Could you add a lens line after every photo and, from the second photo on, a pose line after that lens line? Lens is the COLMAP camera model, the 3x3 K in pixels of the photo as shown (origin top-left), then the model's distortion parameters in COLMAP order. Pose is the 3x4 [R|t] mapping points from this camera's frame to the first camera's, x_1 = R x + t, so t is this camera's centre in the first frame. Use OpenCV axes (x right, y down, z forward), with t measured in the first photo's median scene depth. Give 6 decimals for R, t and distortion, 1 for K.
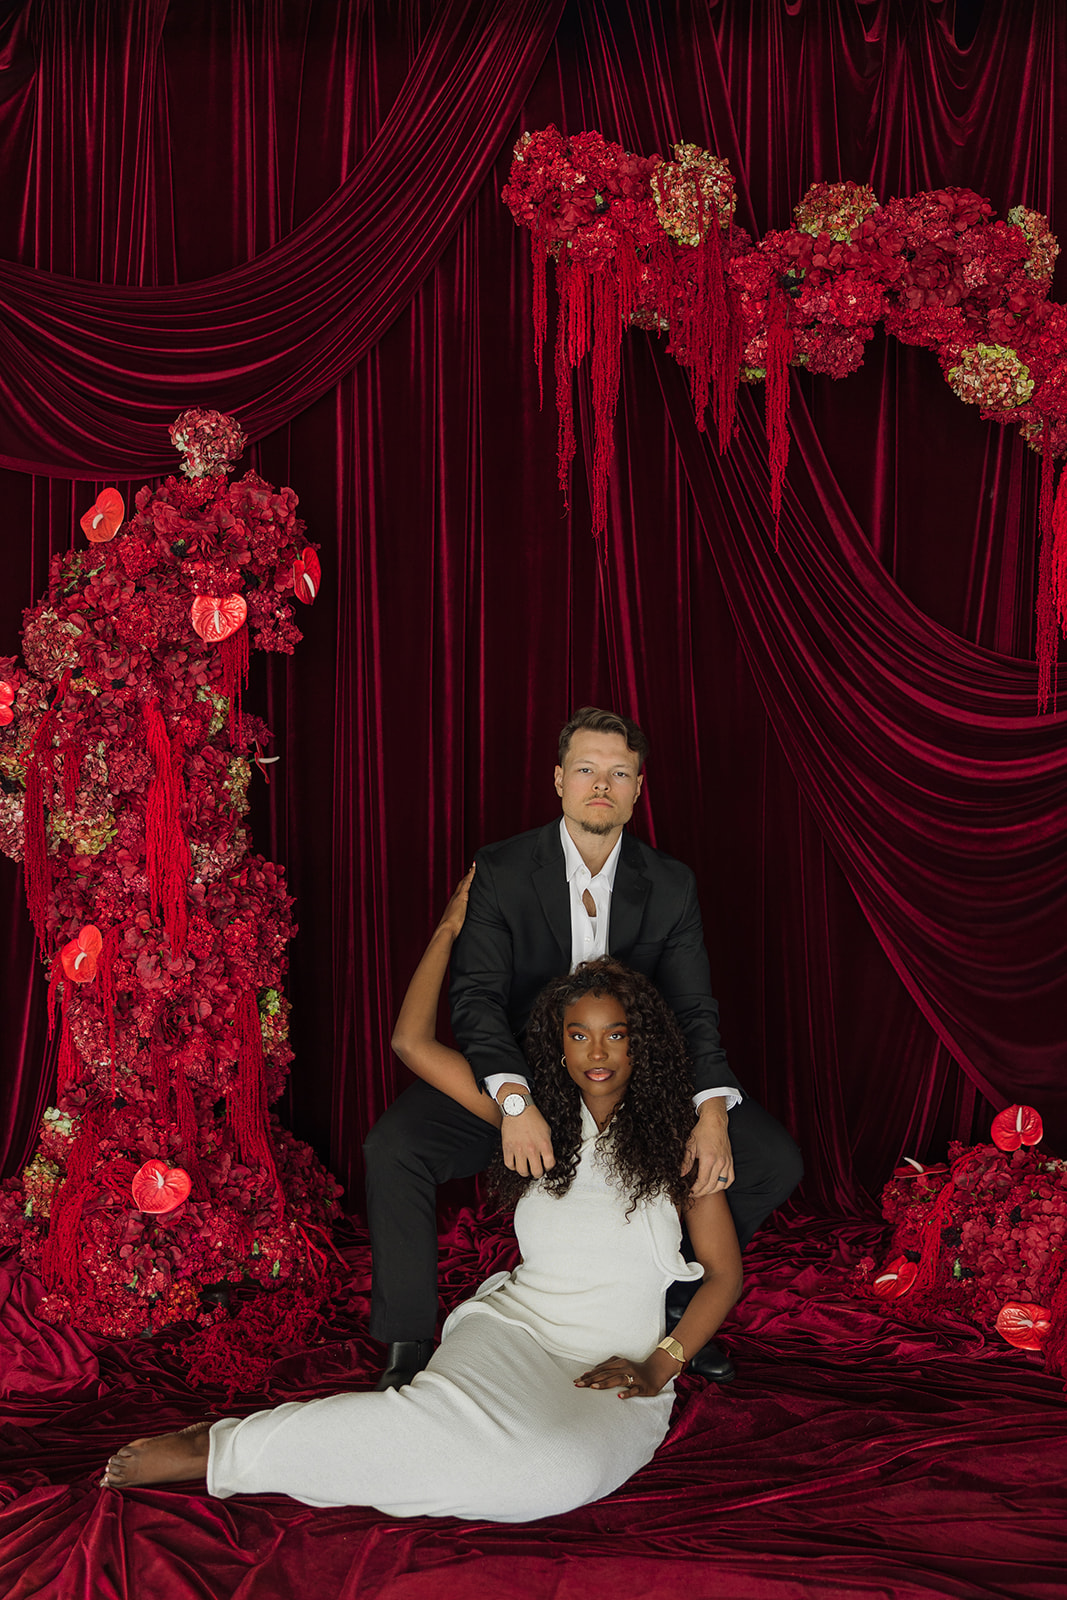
lens RADIAL K [[1755.6, 0, 526.3], [0, 1755.6, 815.0], [0, 0, 1]] dist [-0.003864, 0.034591]
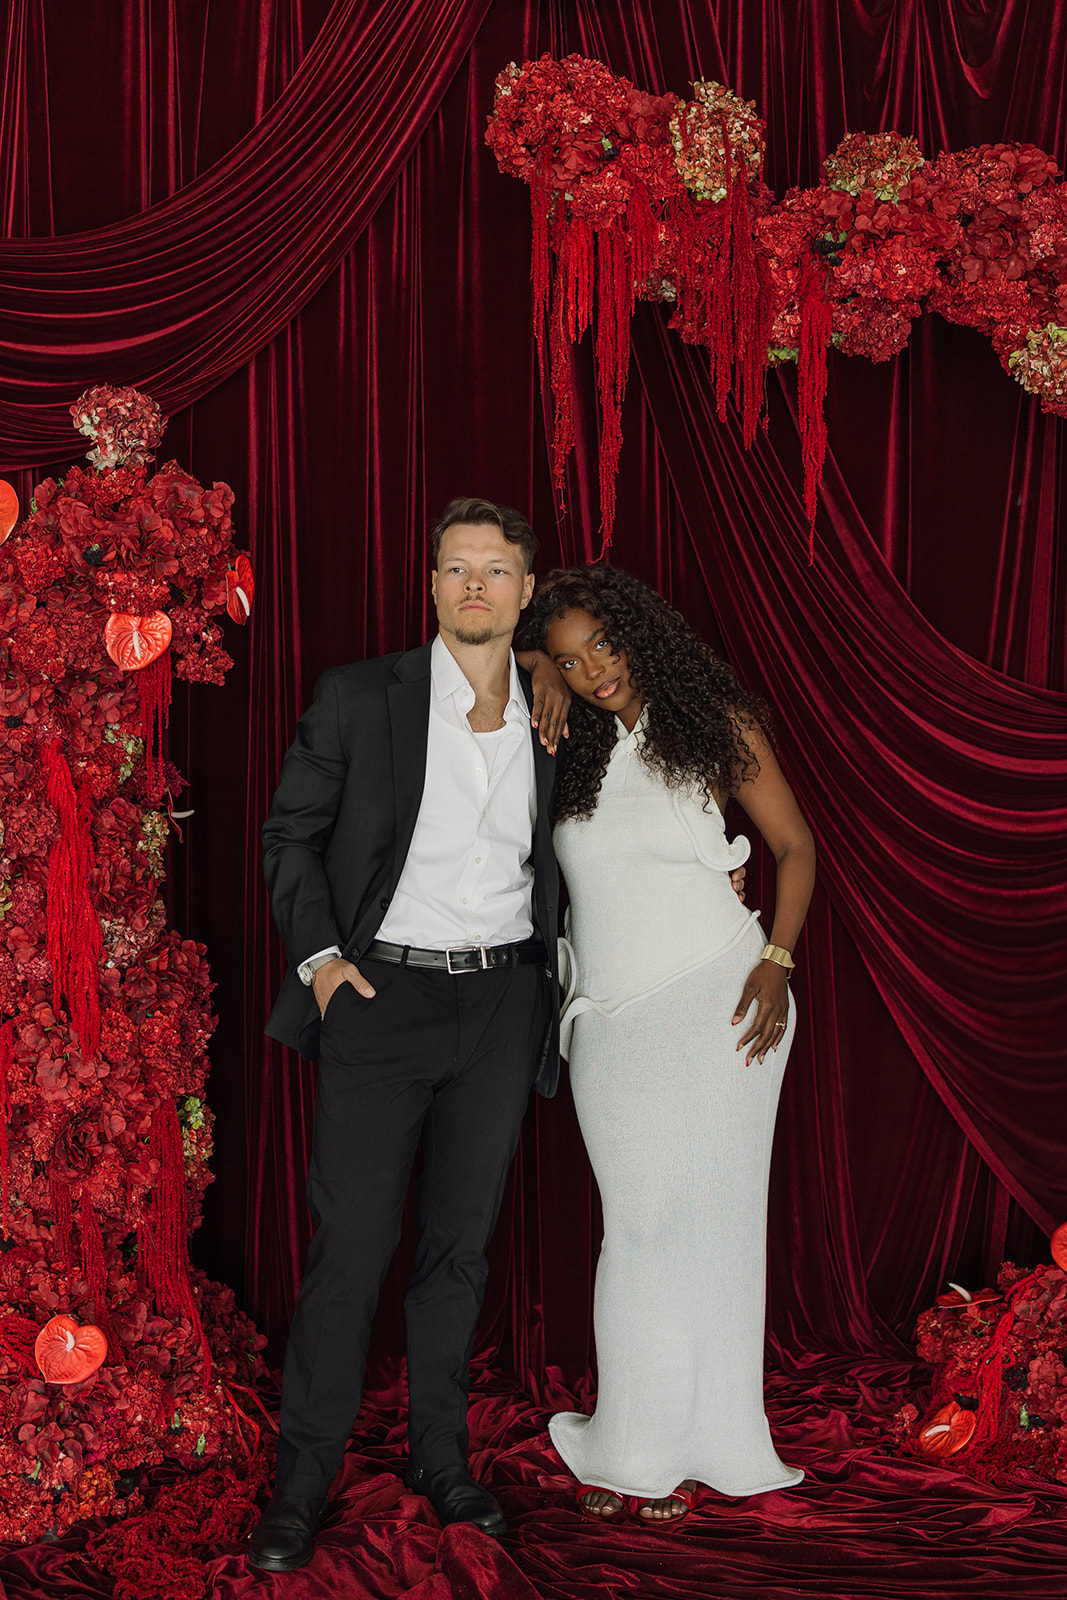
lens RADIAL K [[1996.2, 0, 475.3], [0, 1996.2, 802.6], [0, 0, 1]] dist [-0.001151, 0.024481]
pose [[0.994996, -0.003901, 0.099836, -0.112378], [0.007050, 0.999488, -0.031203, -0.007421], [-0.099663, 0.031750, 0.994515, 0.067828]]
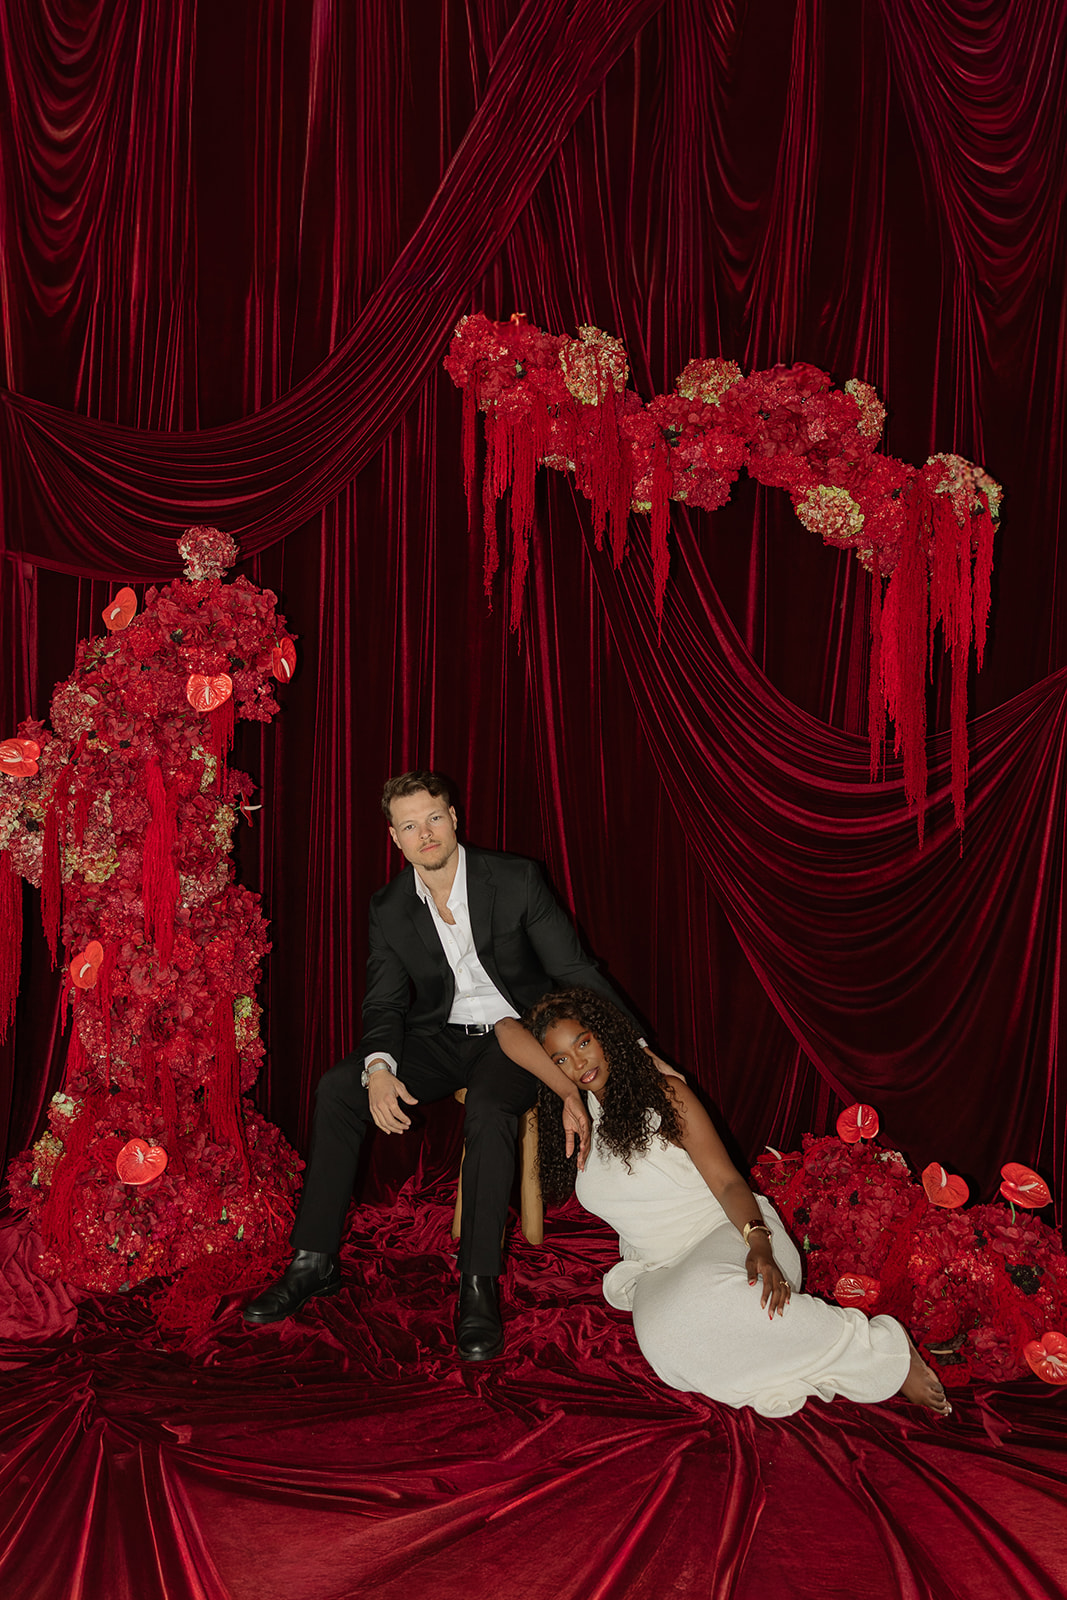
lens RADIAL K [[1366.7, 0, 533.3], [0, 1366.7, 738.0], [0, 0, 1]] dist [0.008563, 0.004880]
pose [[0.999849, 0.017244, -0.002110, 0.056188], [-0.017360, 0.996404, -0.082931, -0.004200], [0.000672, 0.082955, 0.996553, 0.041208]]
